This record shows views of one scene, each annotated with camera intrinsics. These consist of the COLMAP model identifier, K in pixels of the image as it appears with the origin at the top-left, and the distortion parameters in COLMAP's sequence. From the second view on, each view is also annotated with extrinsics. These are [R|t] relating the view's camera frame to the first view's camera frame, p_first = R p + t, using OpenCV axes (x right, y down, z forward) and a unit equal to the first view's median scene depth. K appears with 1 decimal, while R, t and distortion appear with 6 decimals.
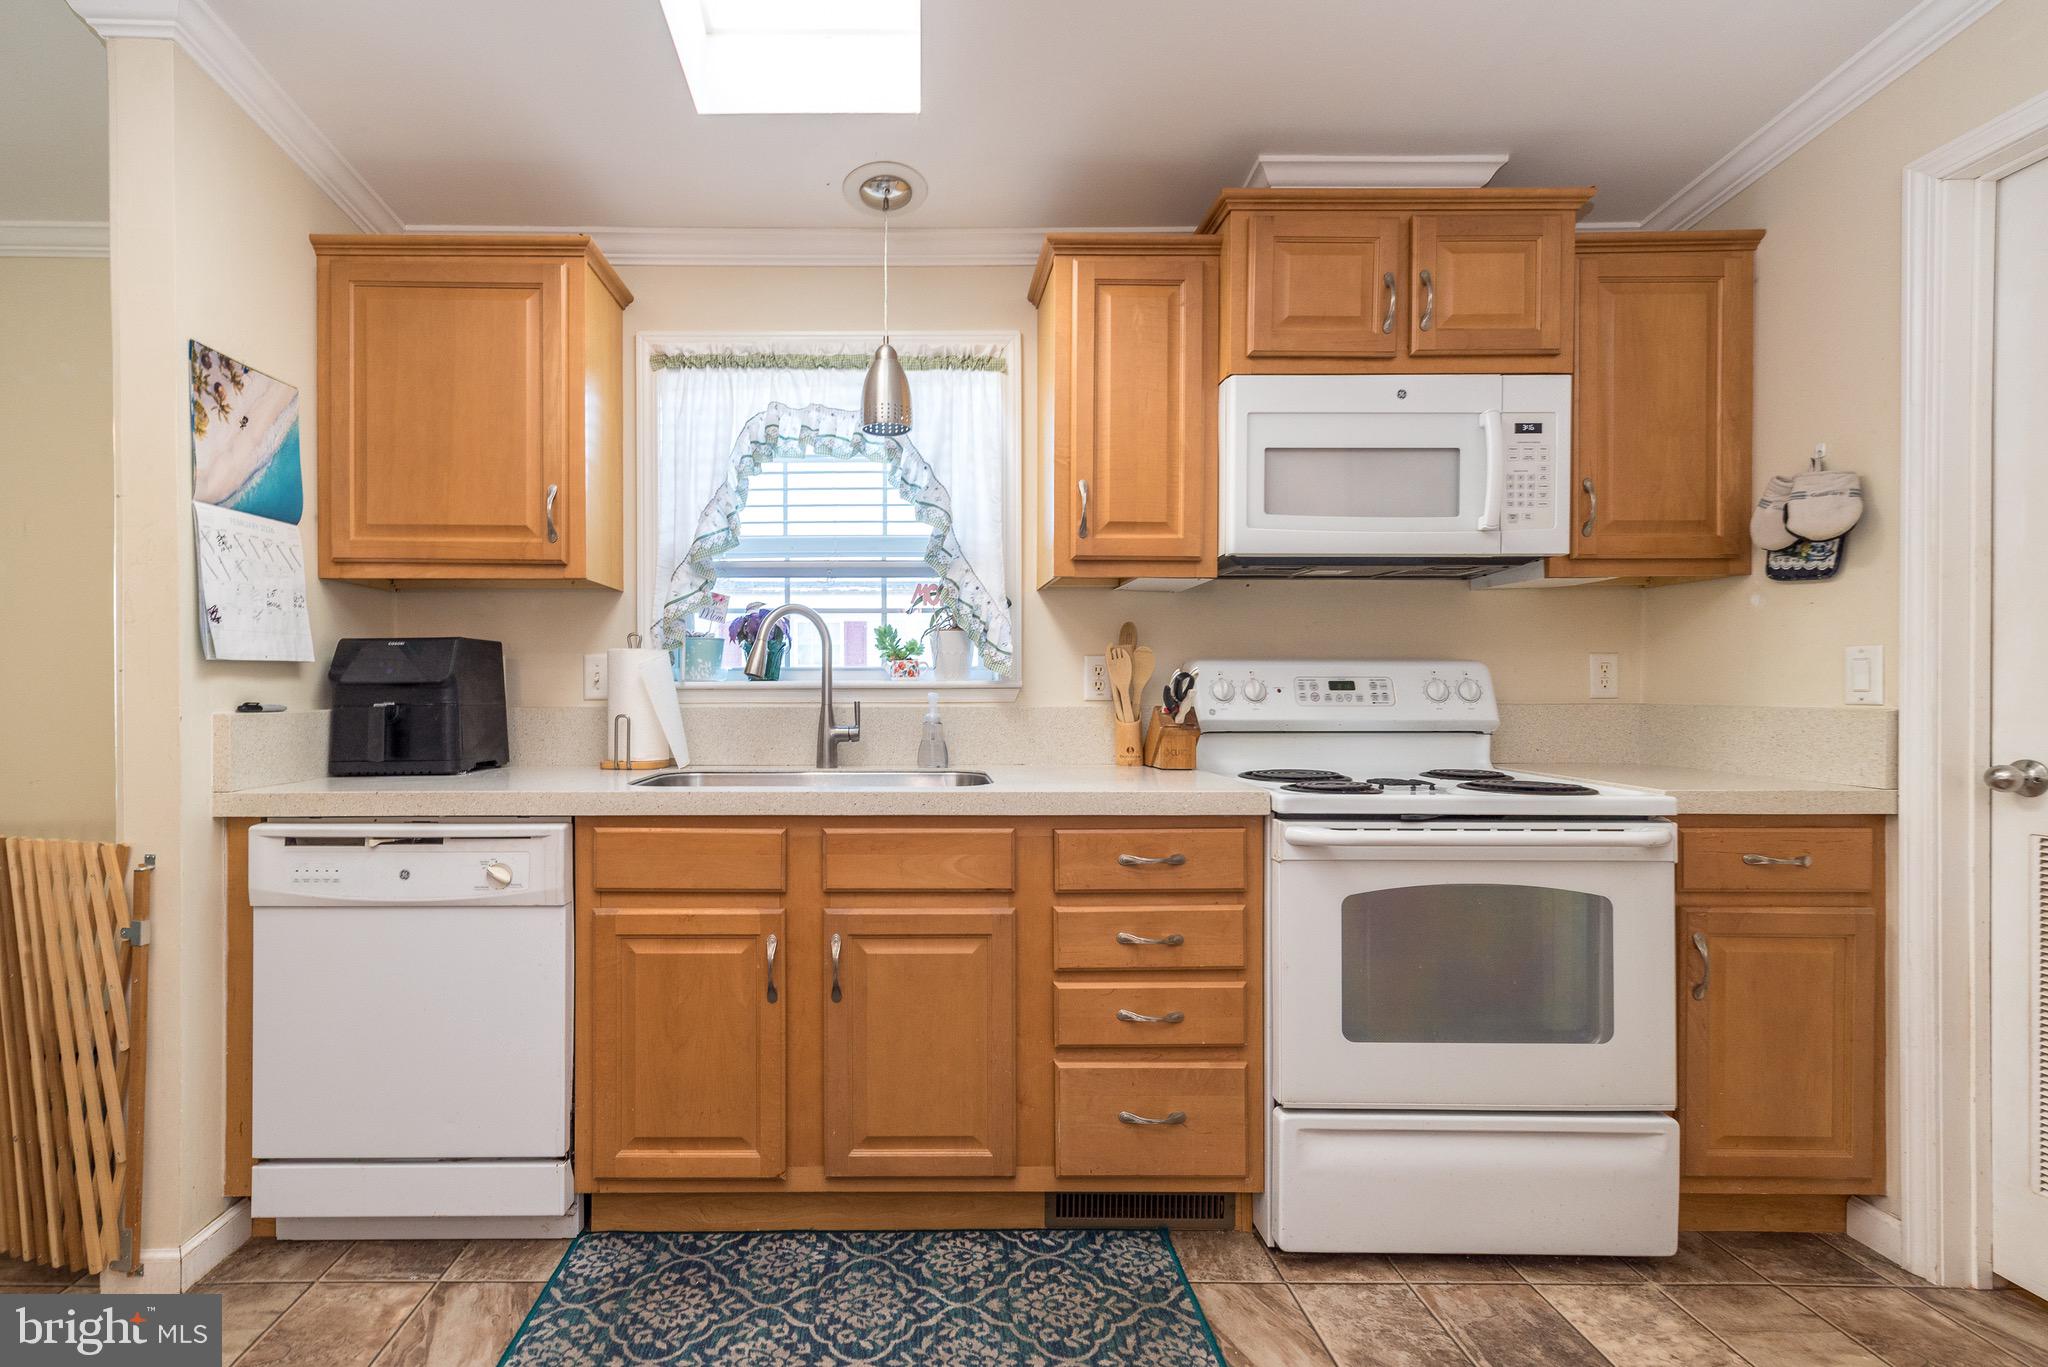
lens RADIAL K [[919.3, 0, 875.3], [0, 919.3, 688.7], [0, 0, 1]] dist [0.003892, 0.000814]
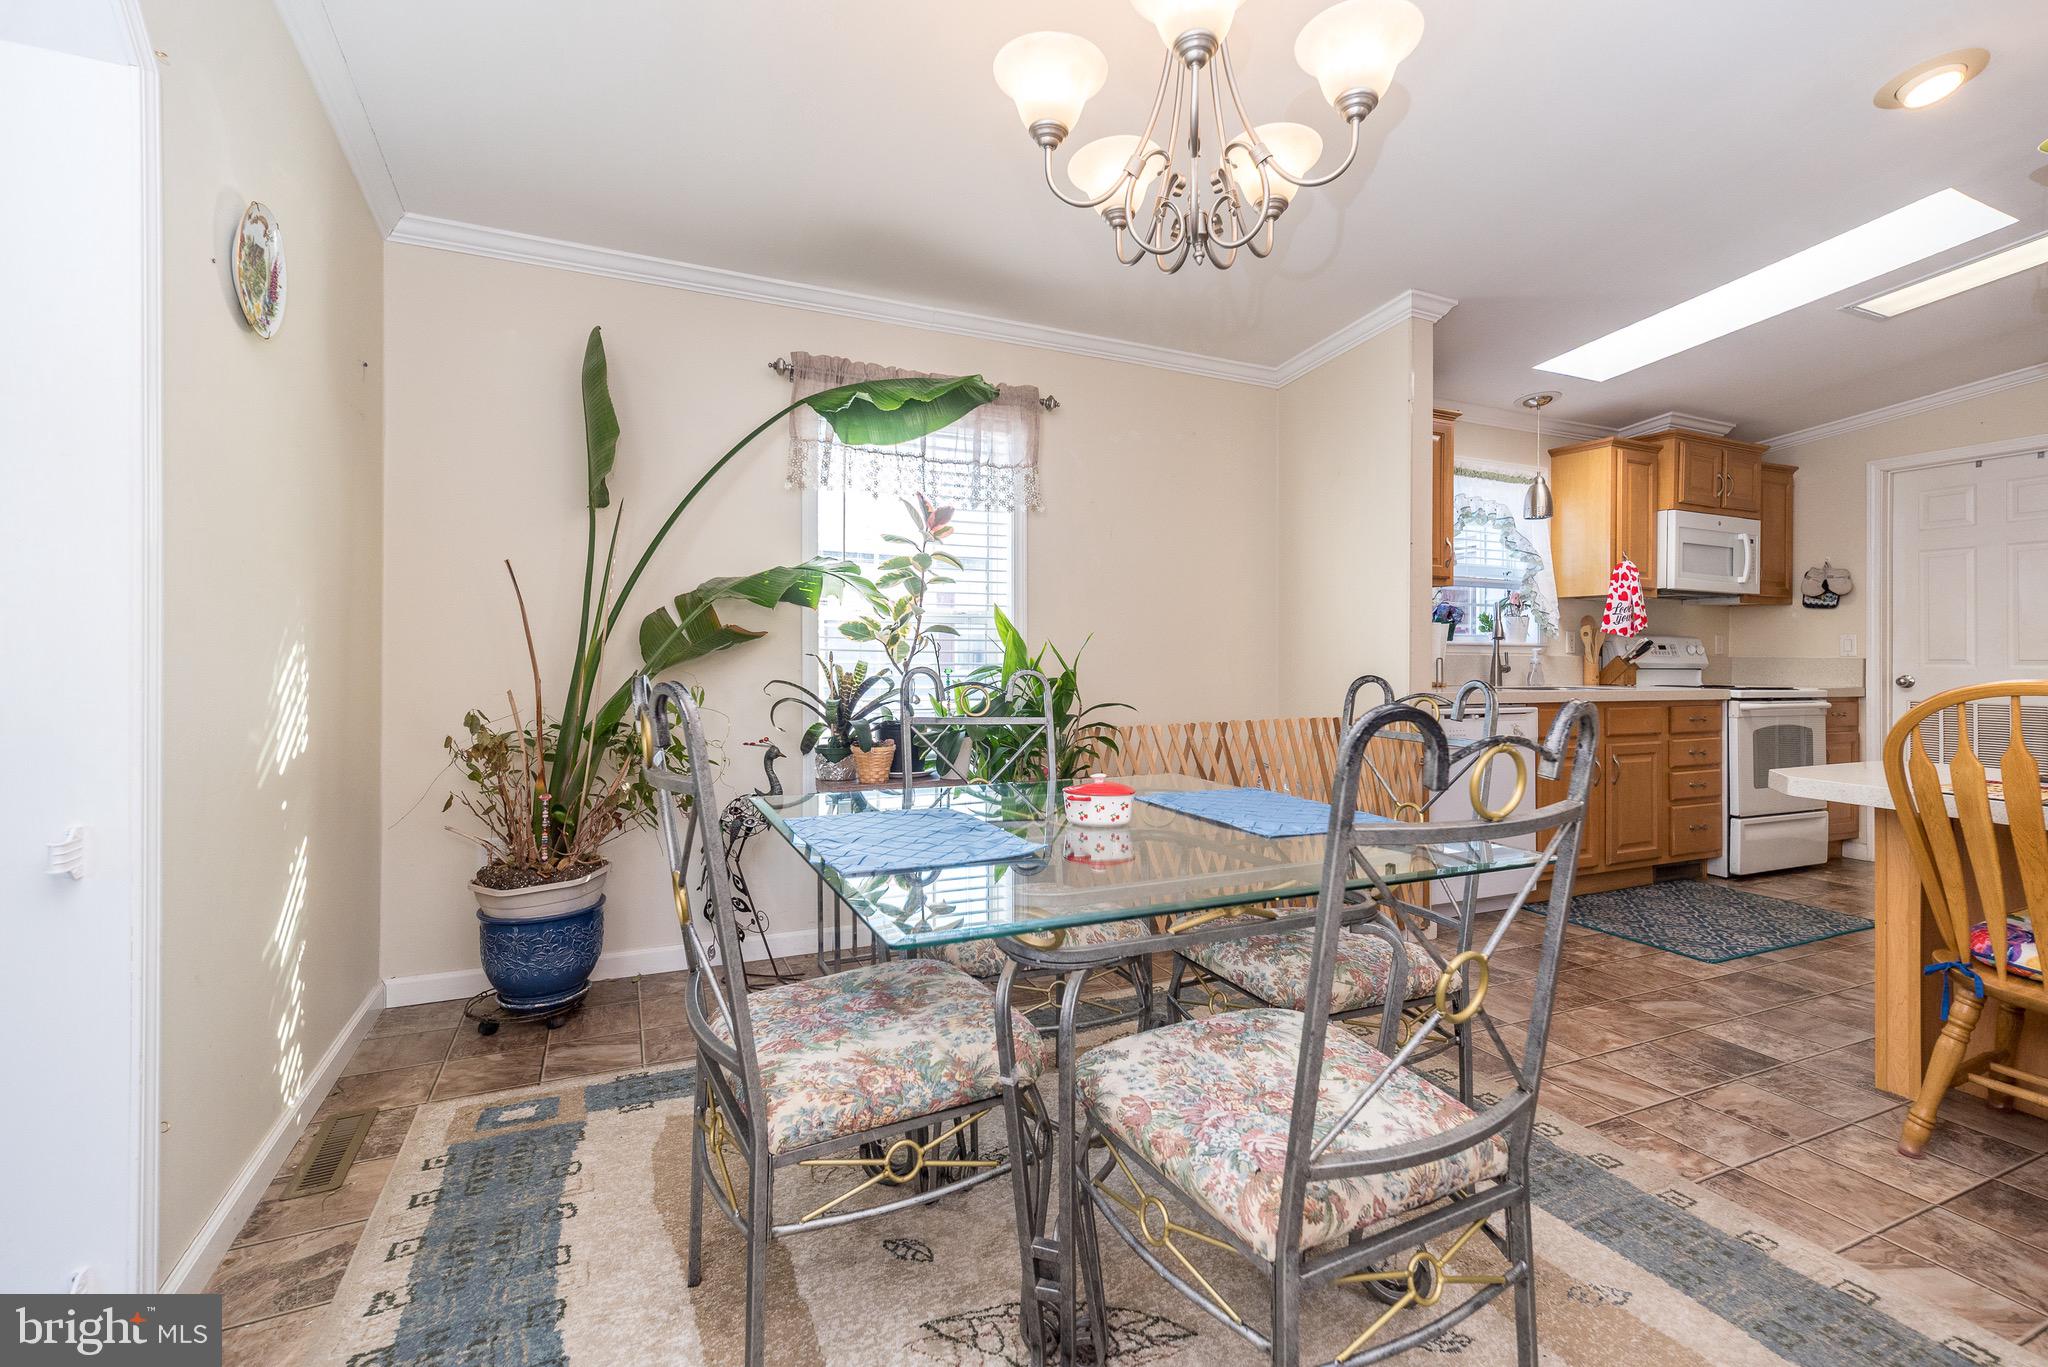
lens RADIAL K [[905.8, 0, 1019.8], [0, 905.8, 629.4], [0, 0, 1]] dist [0.000857, 0.000086]
pose [[0.909380, 0.021682, 0.415400, -2.134476], [-0.008774, 0.999418, -0.032958, 0.045366], [-0.415873, 0.026326, 0.909041, -0.374310]]
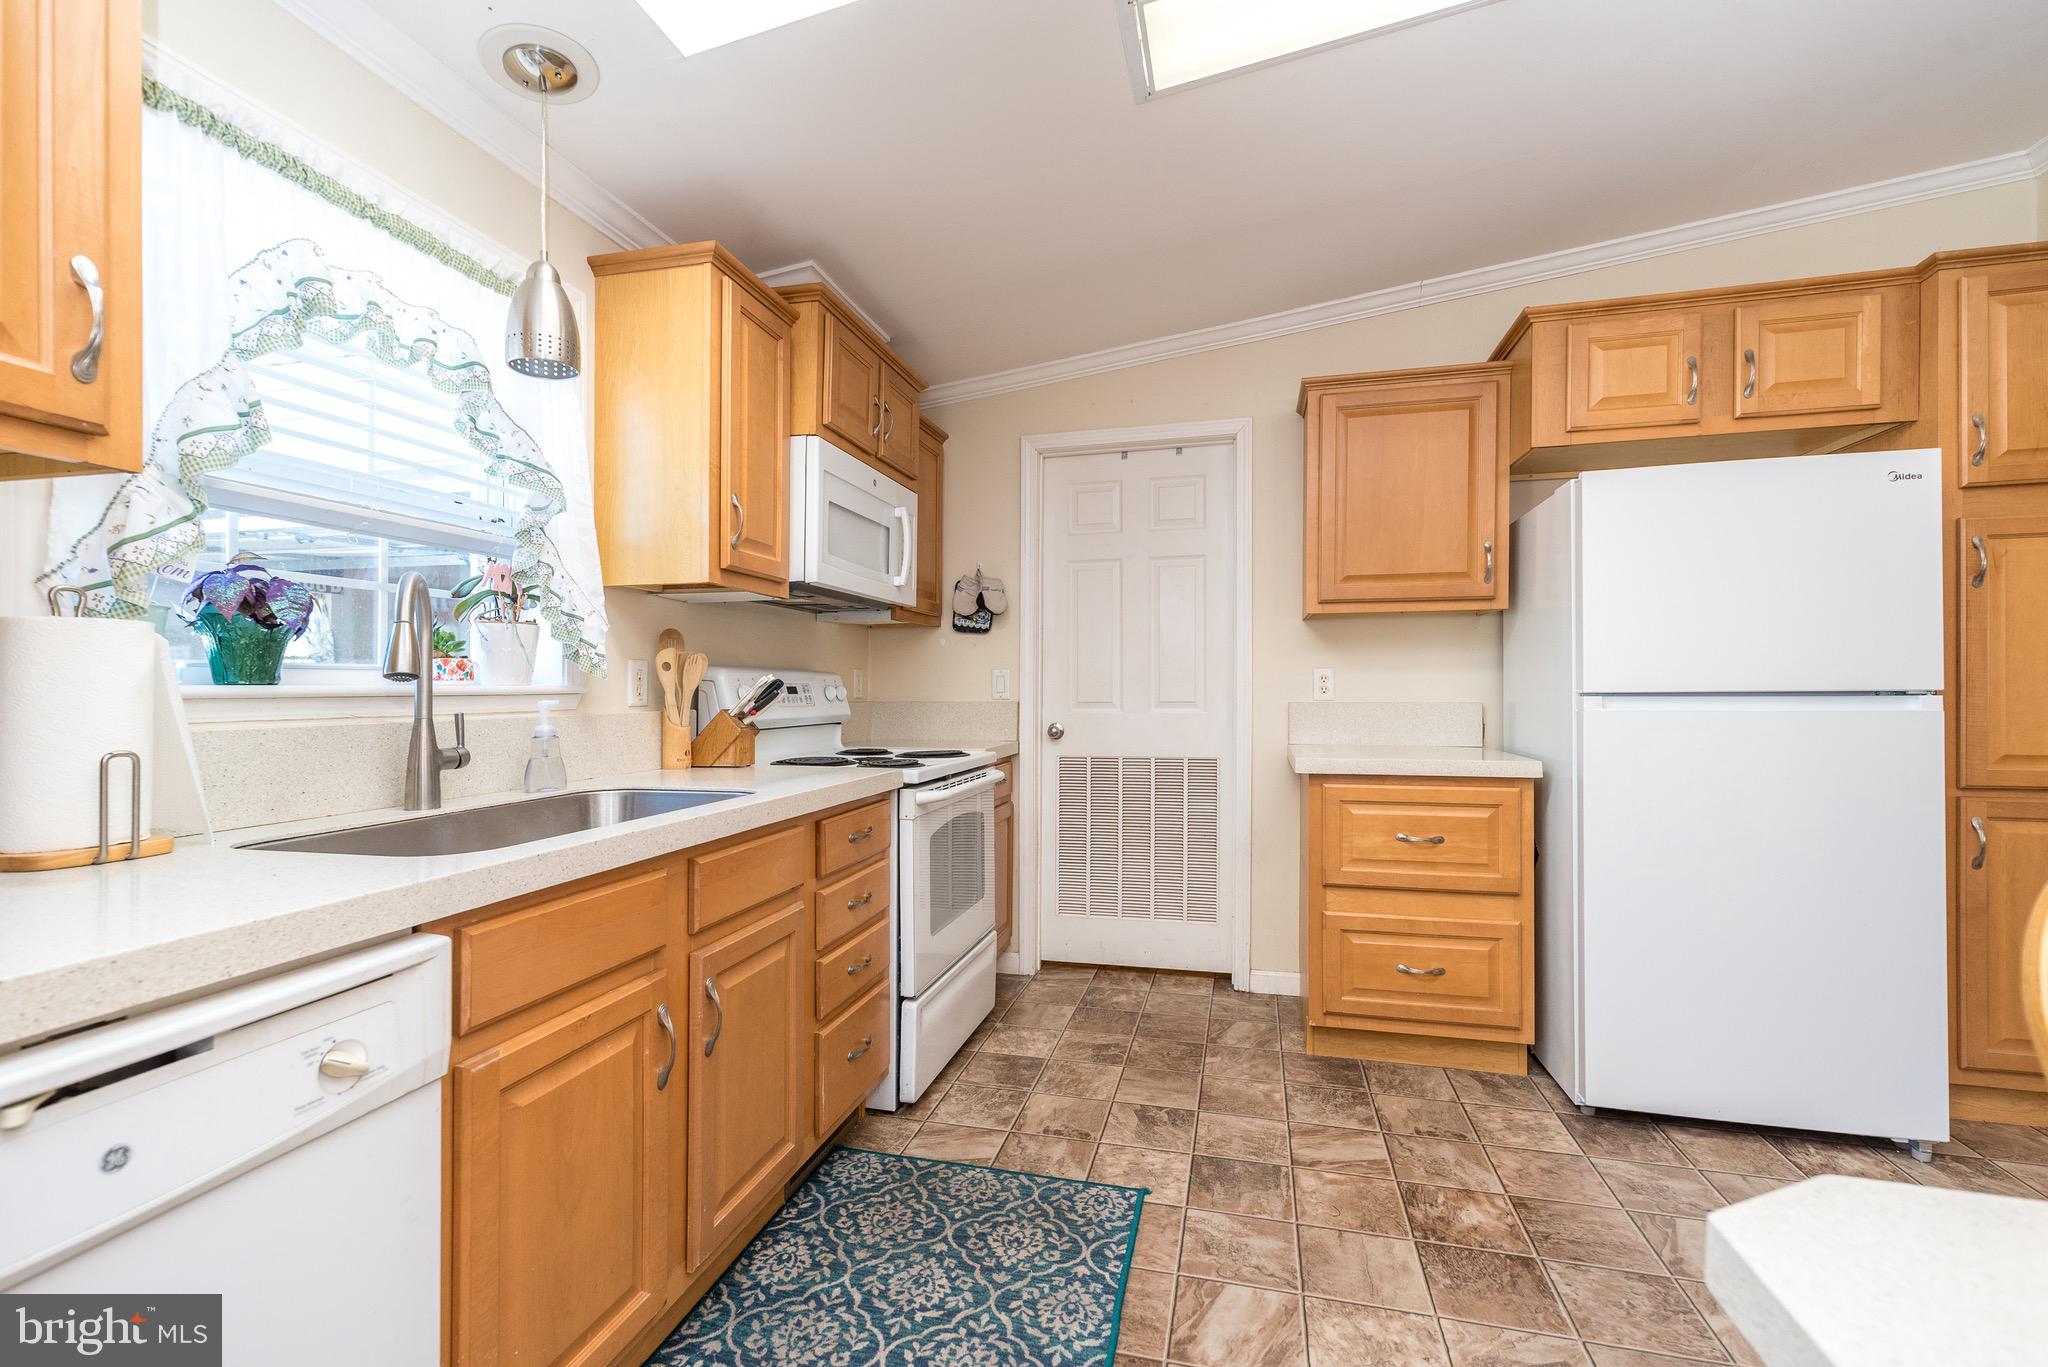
lens RADIAL K [[893.3, 0, 1021.8], [0, 893.3, 695.7], [0, 0, 1]] dist [0.008975, -0.000044]
pose [[0.244008, -0.007998, 0.969740, -0.745167], [0.006818, 0.999955, 0.006531, -0.002168], [-0.969749, 0.005018, 0.244051, 0.480090]]
